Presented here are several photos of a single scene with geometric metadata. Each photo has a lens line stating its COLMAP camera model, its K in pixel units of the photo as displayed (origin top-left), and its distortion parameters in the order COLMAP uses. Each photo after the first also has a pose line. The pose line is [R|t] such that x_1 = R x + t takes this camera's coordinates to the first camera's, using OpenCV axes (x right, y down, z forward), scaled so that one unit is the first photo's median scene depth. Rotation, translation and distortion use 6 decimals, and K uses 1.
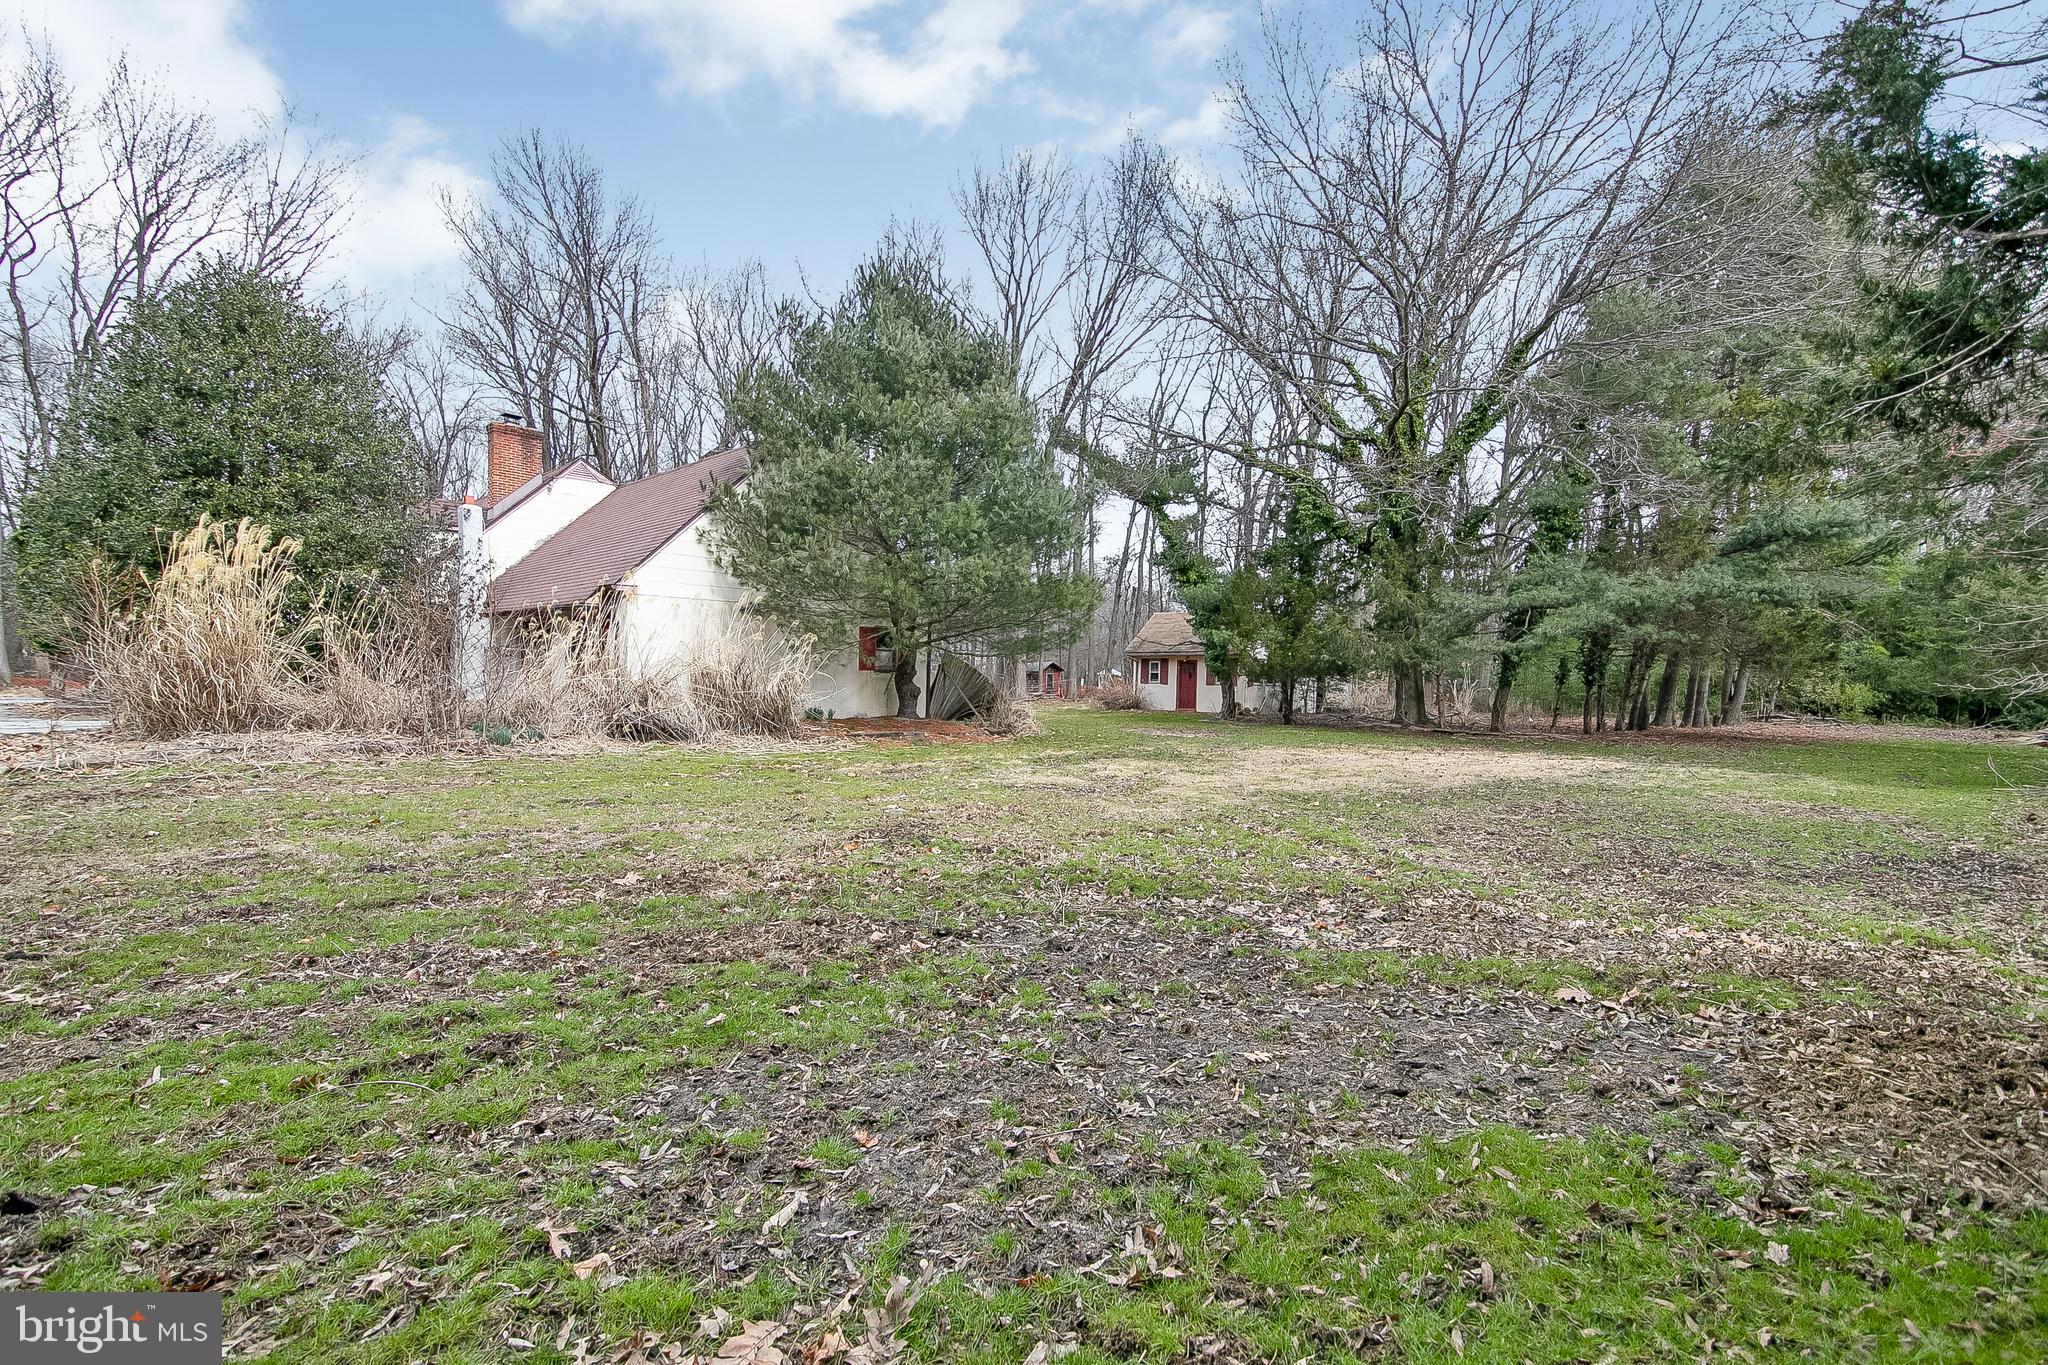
lens RADIAL K [[988.6, 0, 1024.0], [0, 988.6, 682.5], [0, 0, 1]] dist [-0.000163, -0.000343]
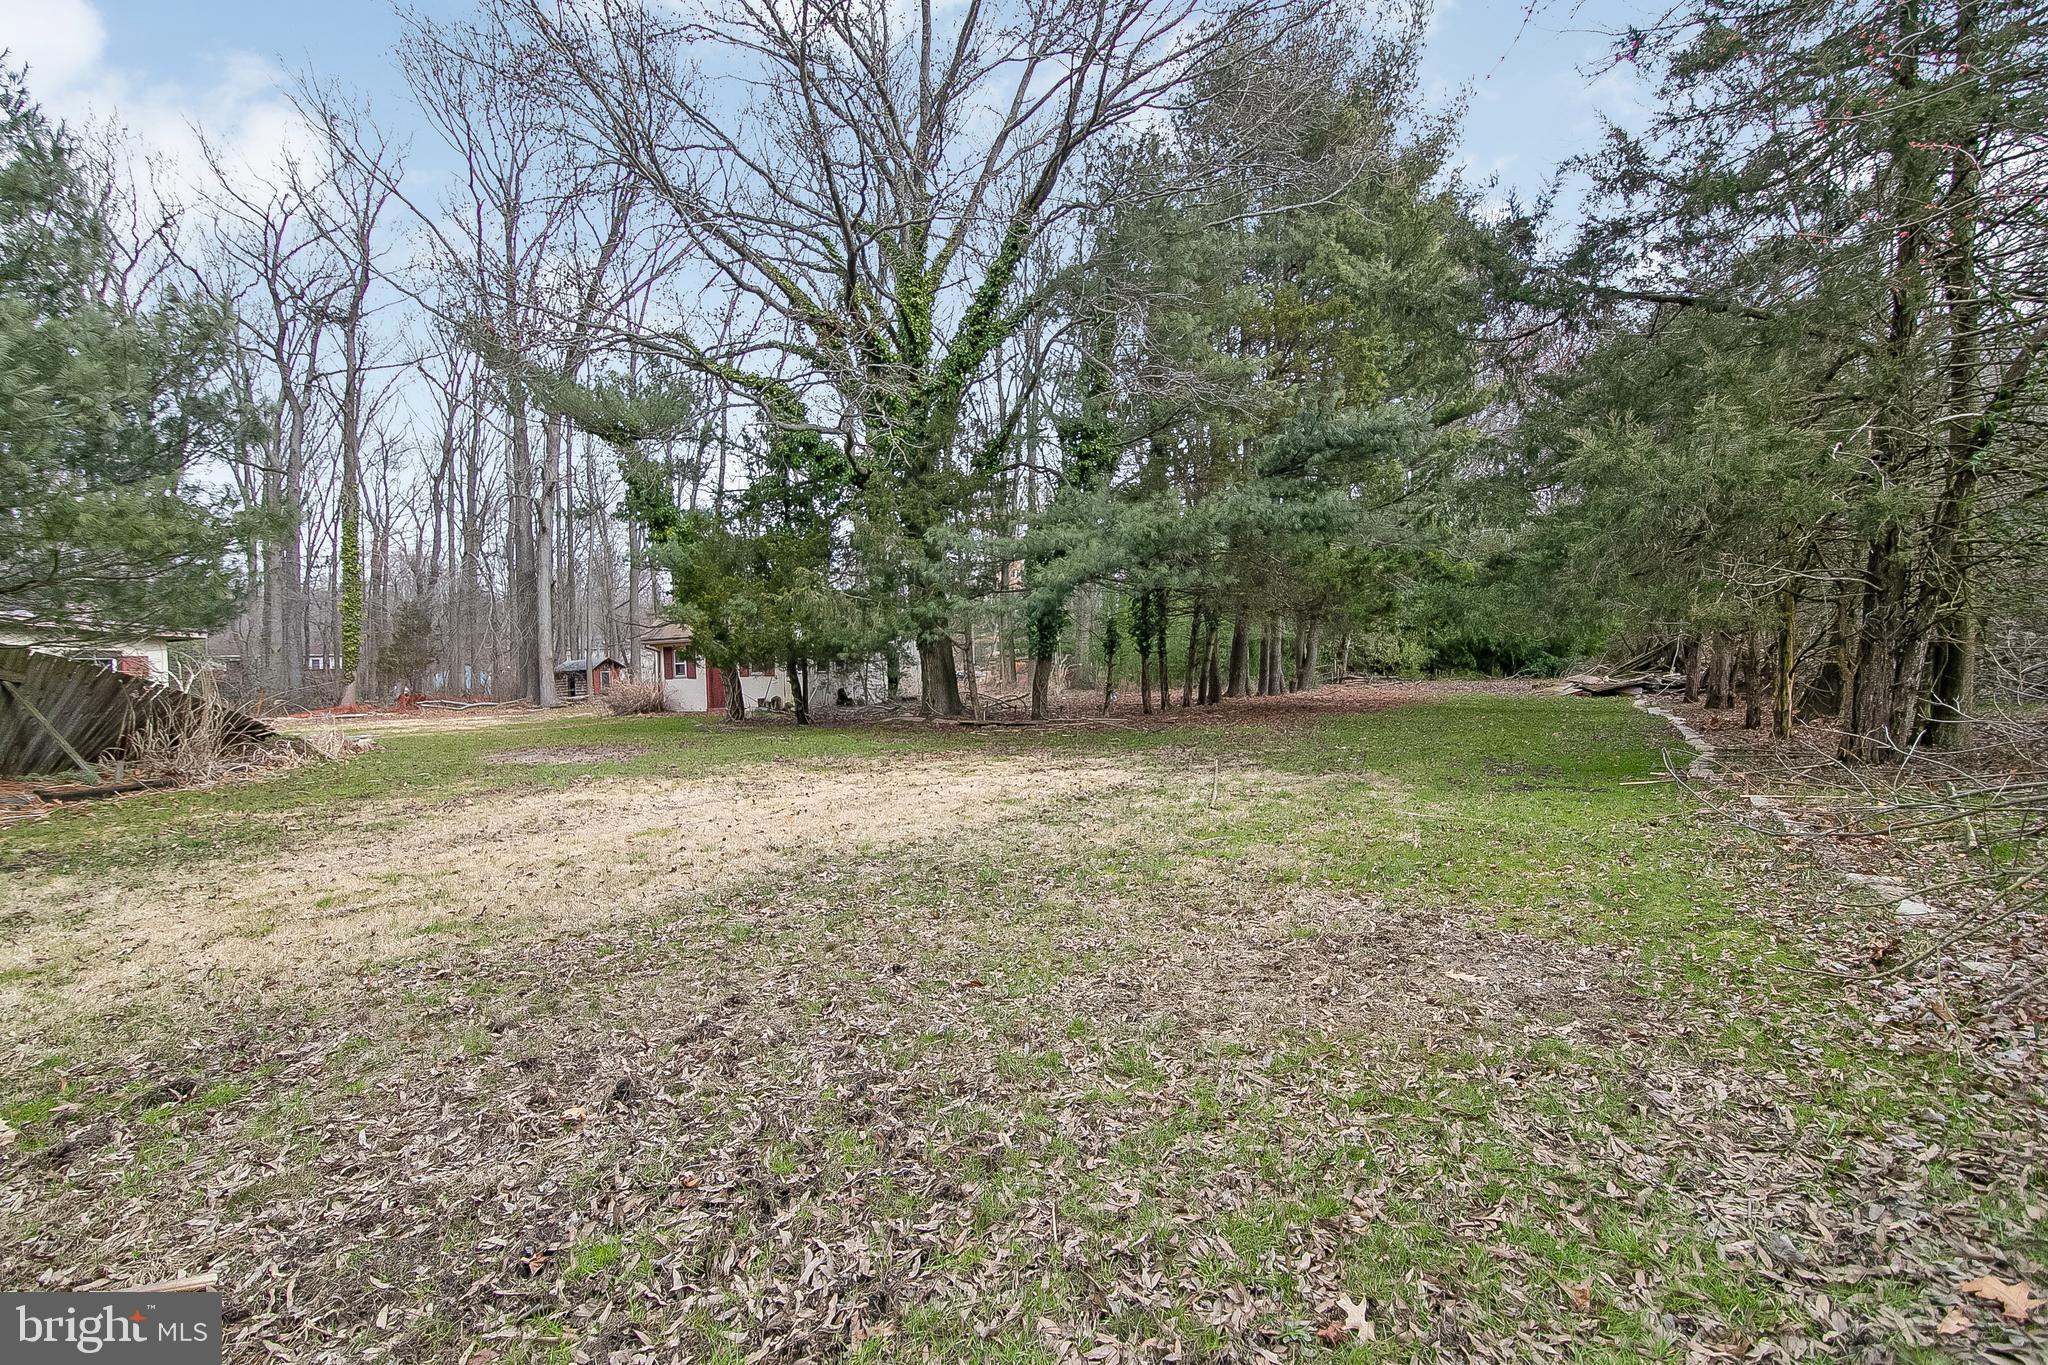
lens RADIAL K [[929.6, 0, 1024.0], [0, 929.6, 682.5], [0, 0, 1]] dist [0.001708, 0.000484]
pose [[0.952745, -0.054833, 0.298781, 0.201648], [0.051541, 0.998492, 0.018893, 0.005425], [-0.299366, -0.002601, 0.954135, 0.241245]]
